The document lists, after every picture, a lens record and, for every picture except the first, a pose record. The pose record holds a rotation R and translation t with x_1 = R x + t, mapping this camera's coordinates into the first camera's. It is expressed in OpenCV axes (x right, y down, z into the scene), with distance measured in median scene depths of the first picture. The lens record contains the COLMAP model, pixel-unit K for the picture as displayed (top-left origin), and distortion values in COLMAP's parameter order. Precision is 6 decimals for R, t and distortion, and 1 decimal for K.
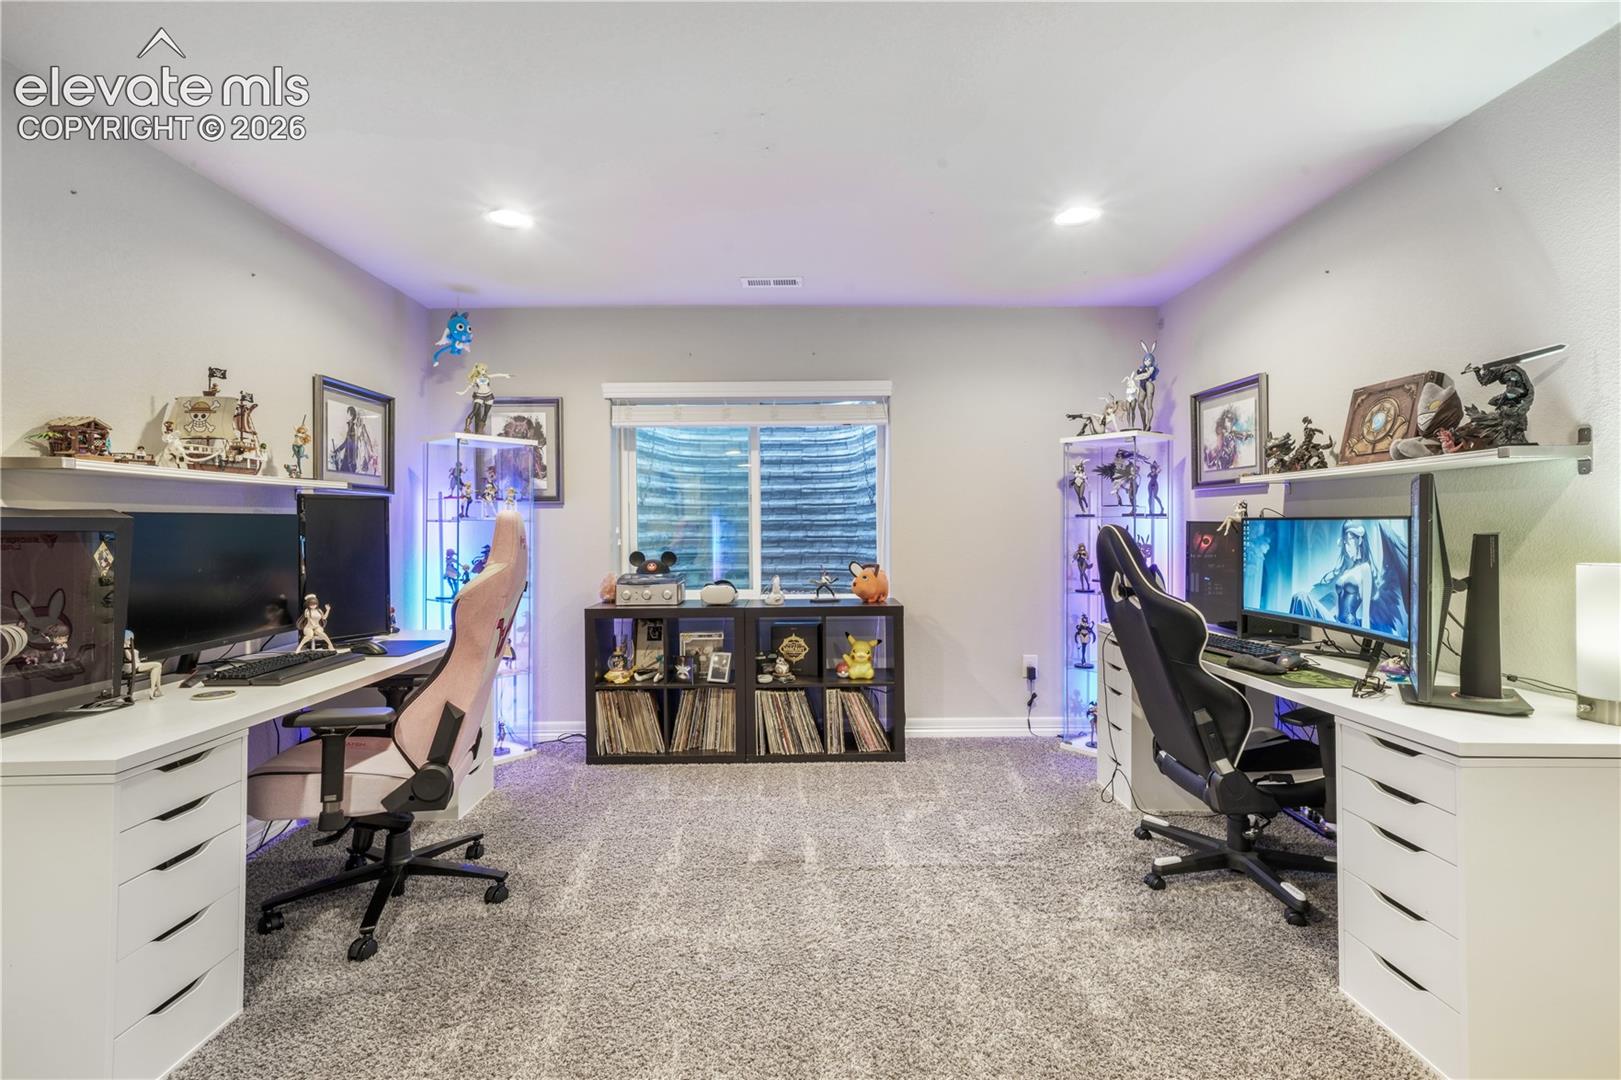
lens RADIAL K [[742.2, 0, 795.6], [0, 742.2, 529.6], [0, 0, 1]] dist [0.013695, 0.000411]
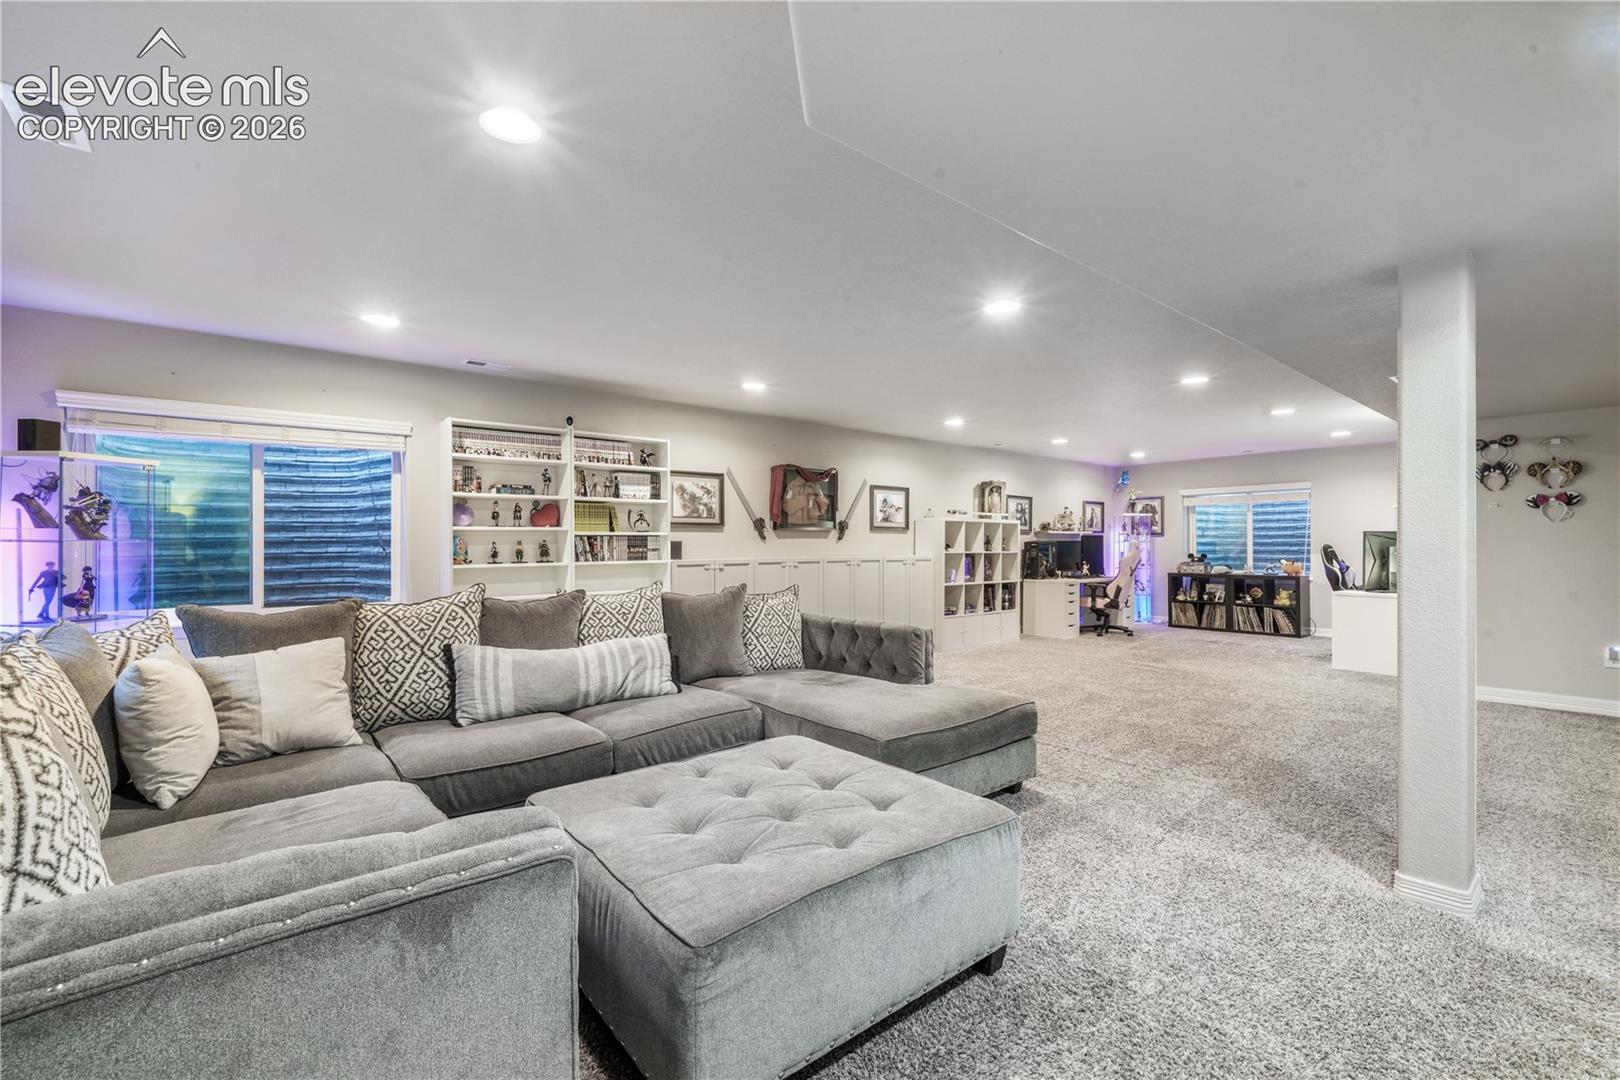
lens RADIAL K [[681.7, 0, 810.0], [0, 681.7, 540.0], [0, 0, 1]] dist [0.000497, 0.000192]
pose [[0.633966, 0.000073, -0.773361, 0.867650], [-0.006208, 0.999968, -0.004995, 0.002020], [0.773336, 0.007967, 0.633947, -1.720103]]
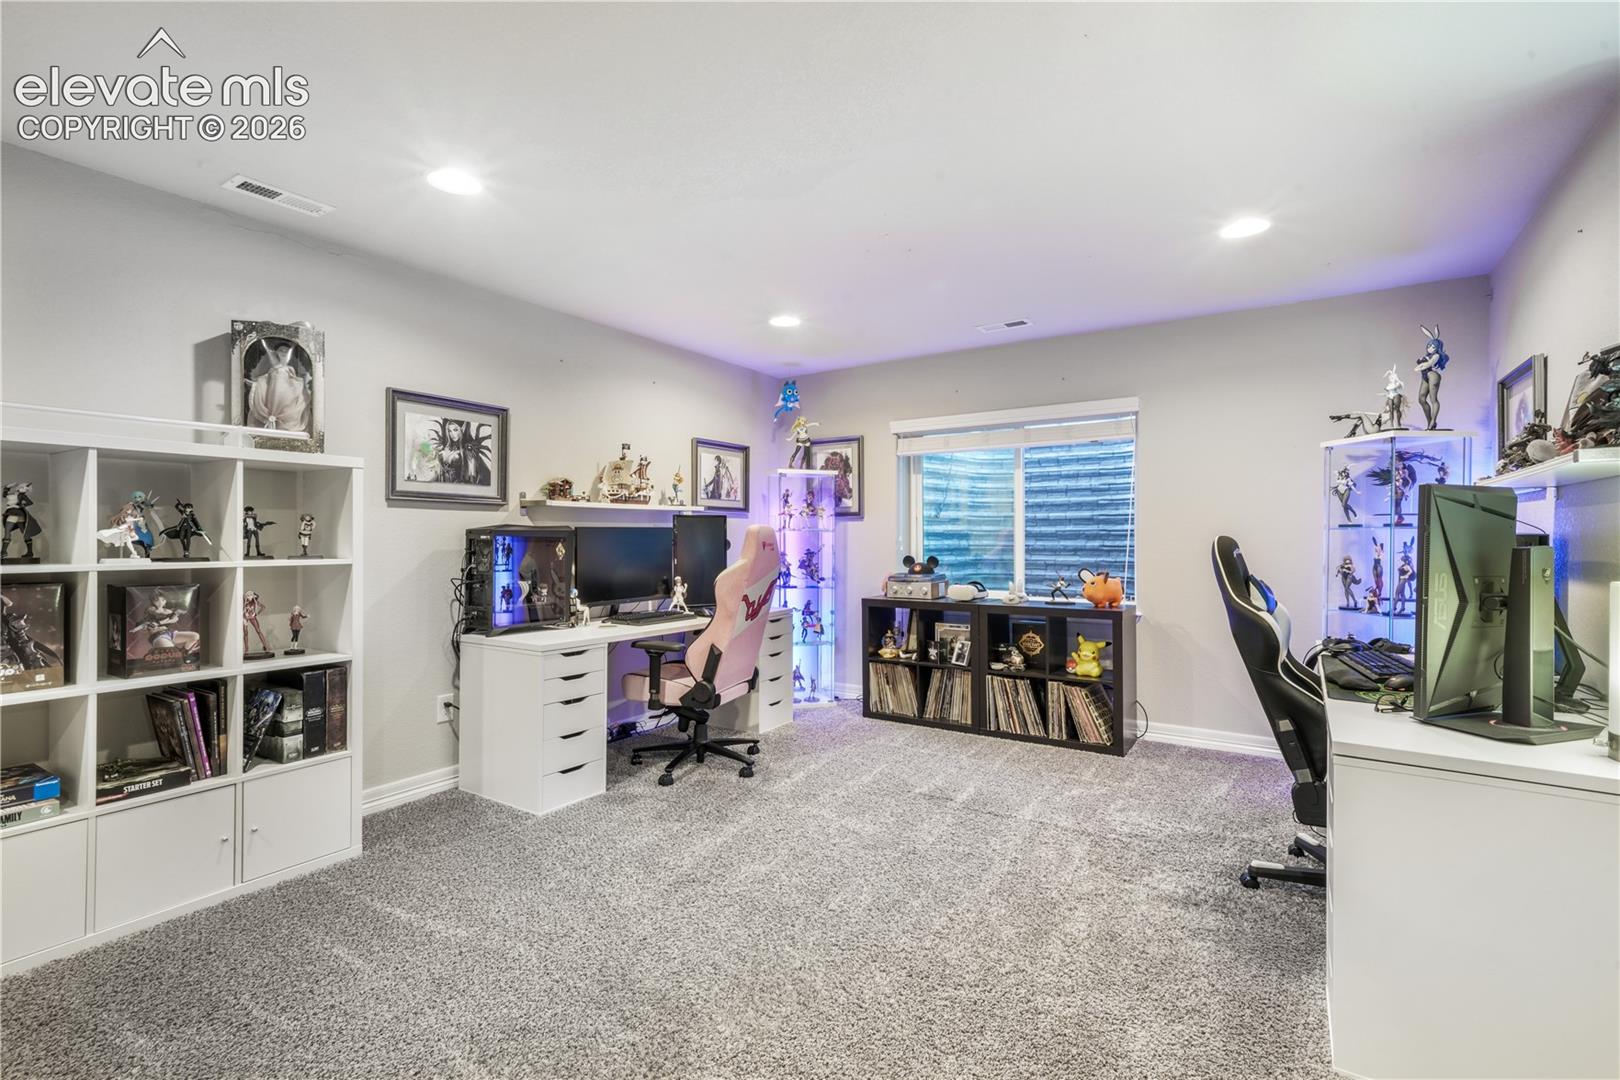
lens RADIAL K [[725.8, 0, 811.2], [0, 725.8, 546.2], [0, 0, 1]] dist [0.011712, 0.000514]
pose [[0.833899, 0.012287, -0.551780, 0.342942], [-0.006114, 0.999896, 0.013027, -0.001275], [0.551883, -0.007490, 0.833888, -0.114567]]
